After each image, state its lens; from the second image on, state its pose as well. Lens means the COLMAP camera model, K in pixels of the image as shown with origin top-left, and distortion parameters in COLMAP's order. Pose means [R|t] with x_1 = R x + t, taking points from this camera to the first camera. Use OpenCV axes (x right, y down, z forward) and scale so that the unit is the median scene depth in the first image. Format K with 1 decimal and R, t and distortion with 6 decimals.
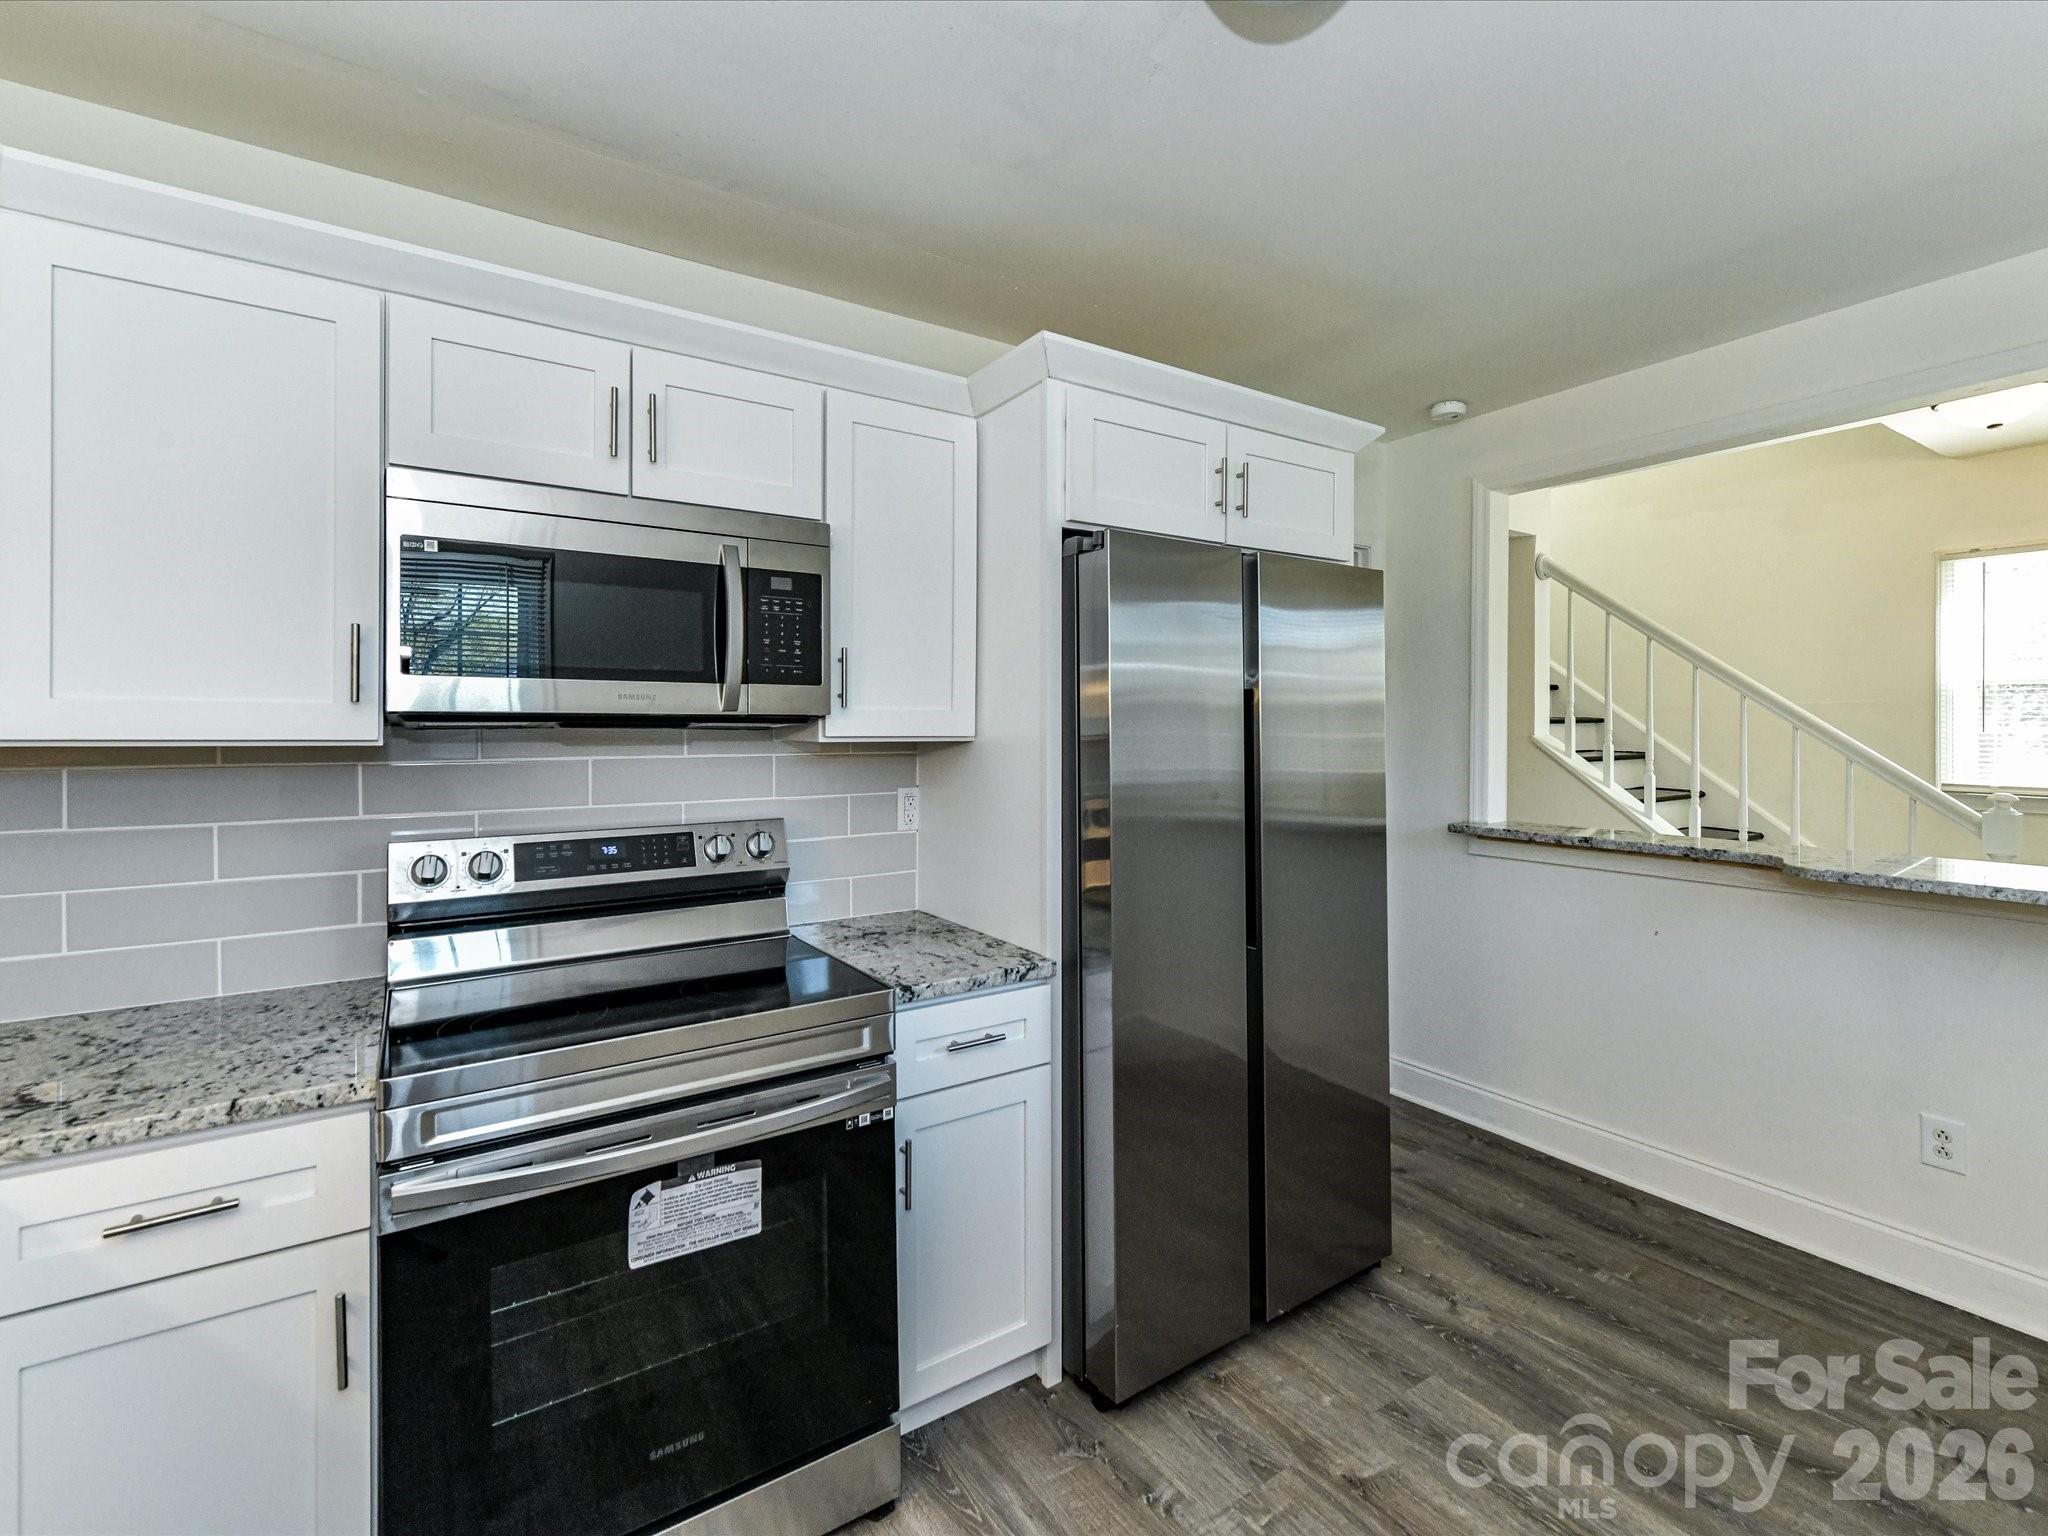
lens RADIAL K [[924.8, 0, 1025.8], [0, 924.8, 747.4], [0, 0, 1]] dist [0.007203, -0.002059]
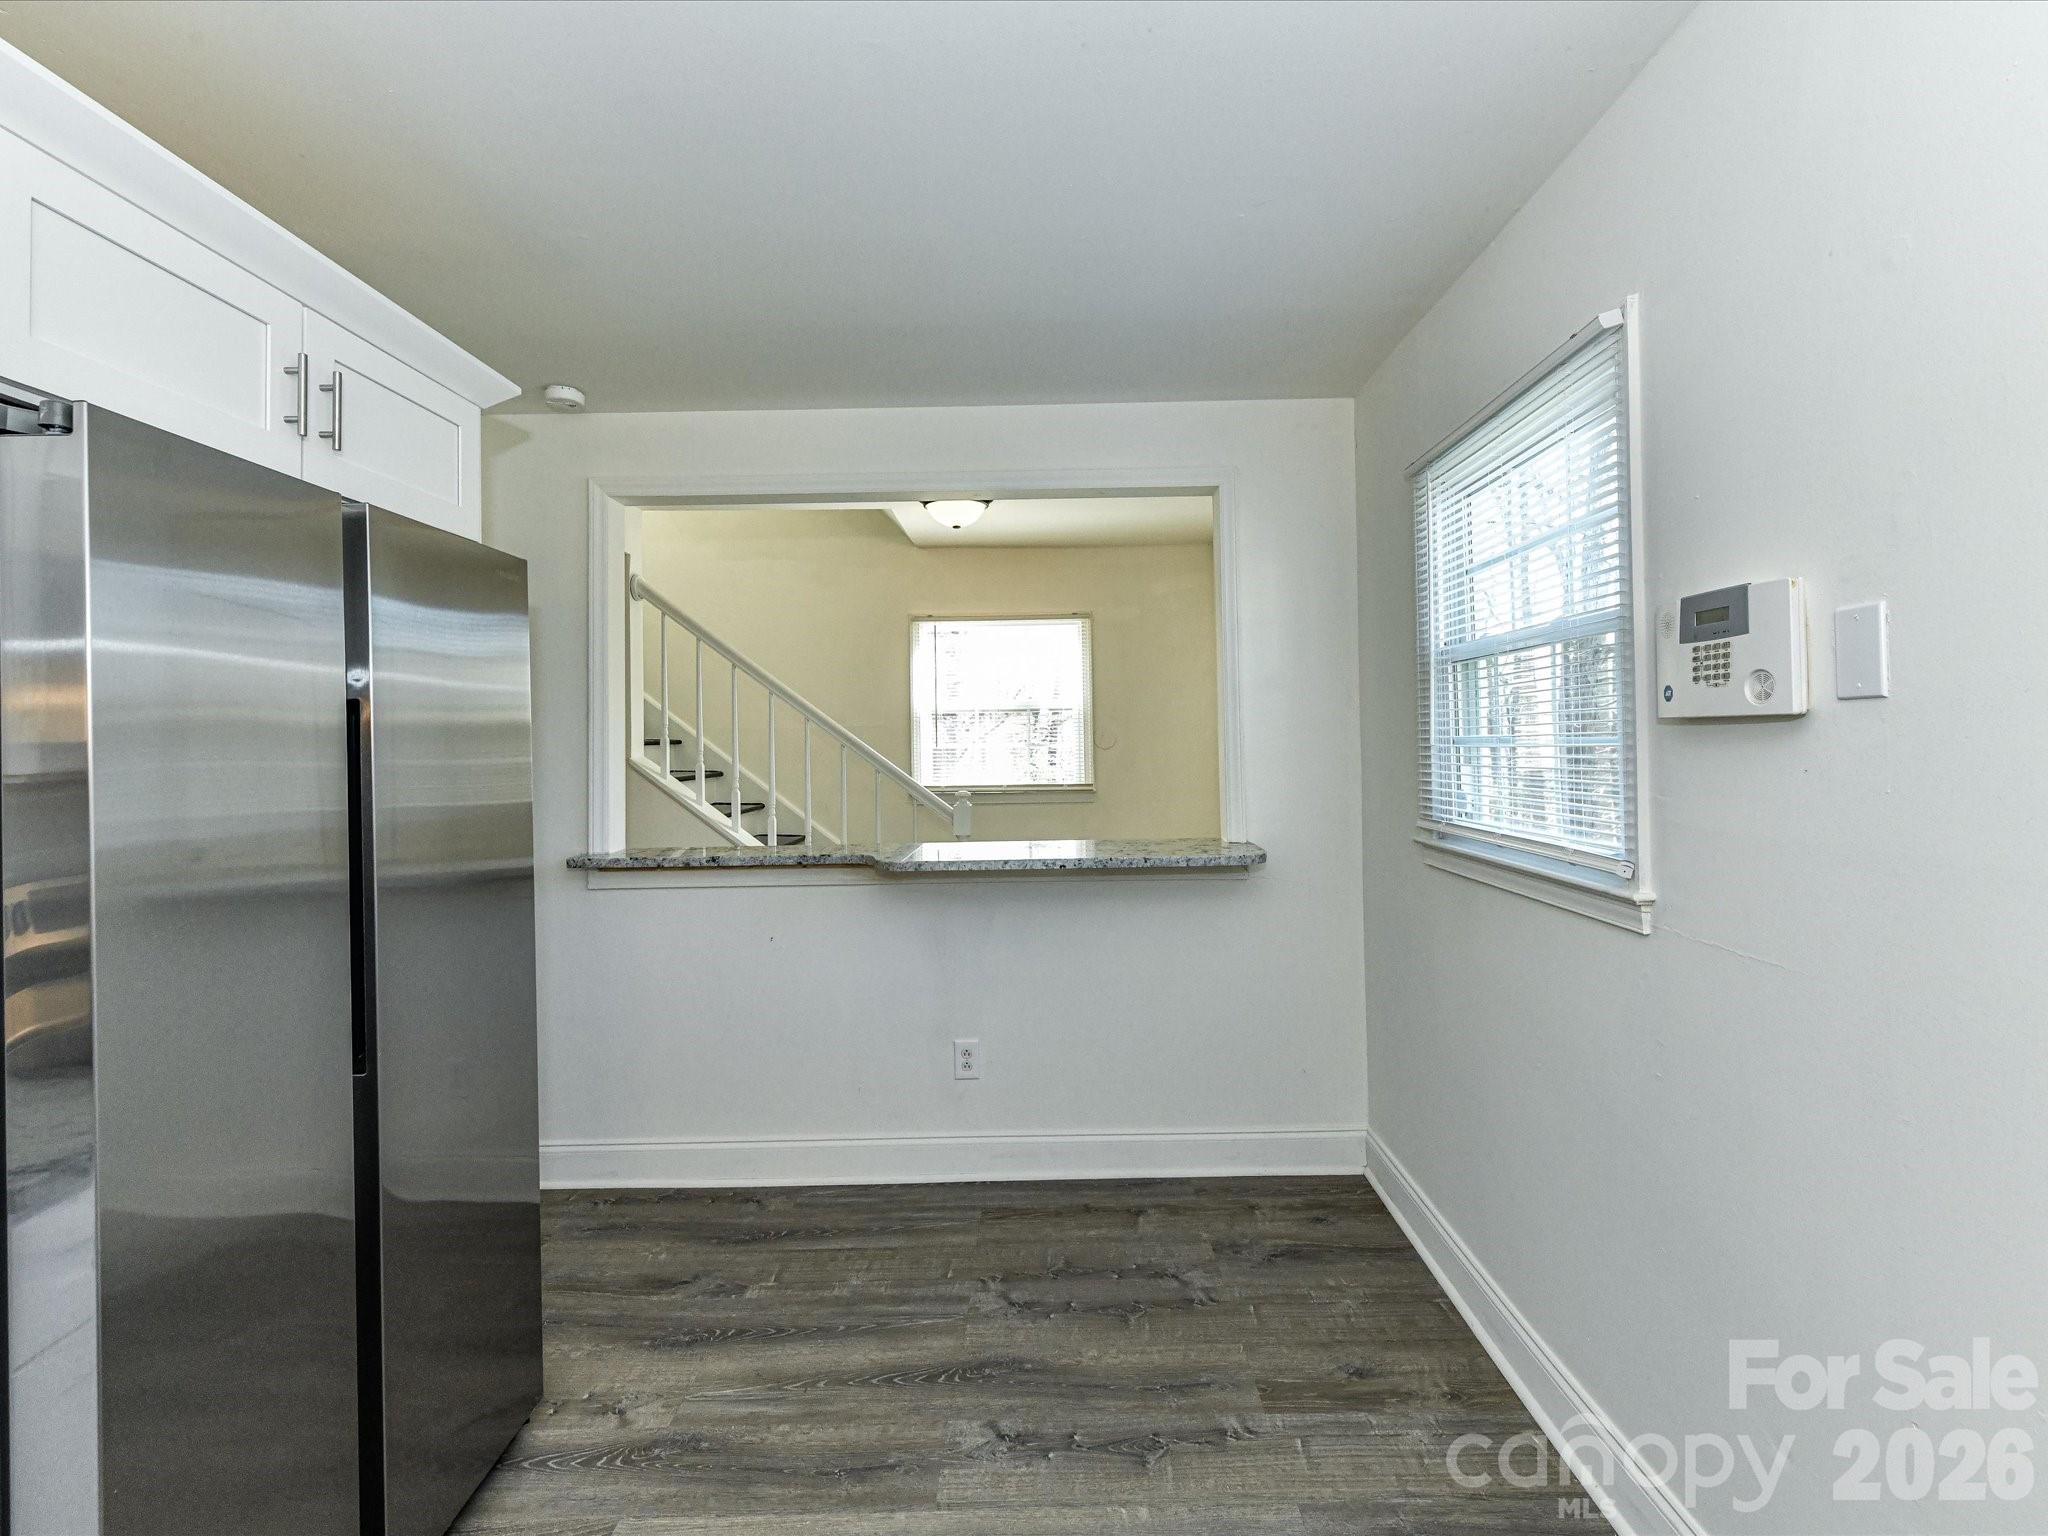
lens RADIAL K [[924.8, 0, 1047.4], [0, 924.8, 732.1], [0, 0, 1]] dist [0.007203, -0.002059]
pose [[0.551698, -0.000417, 0.834044, -0.040035], [0.034897, 0.999136, -0.022584, -0.003577], [-0.833313, 0.041565, 0.551236, 0.148986]]
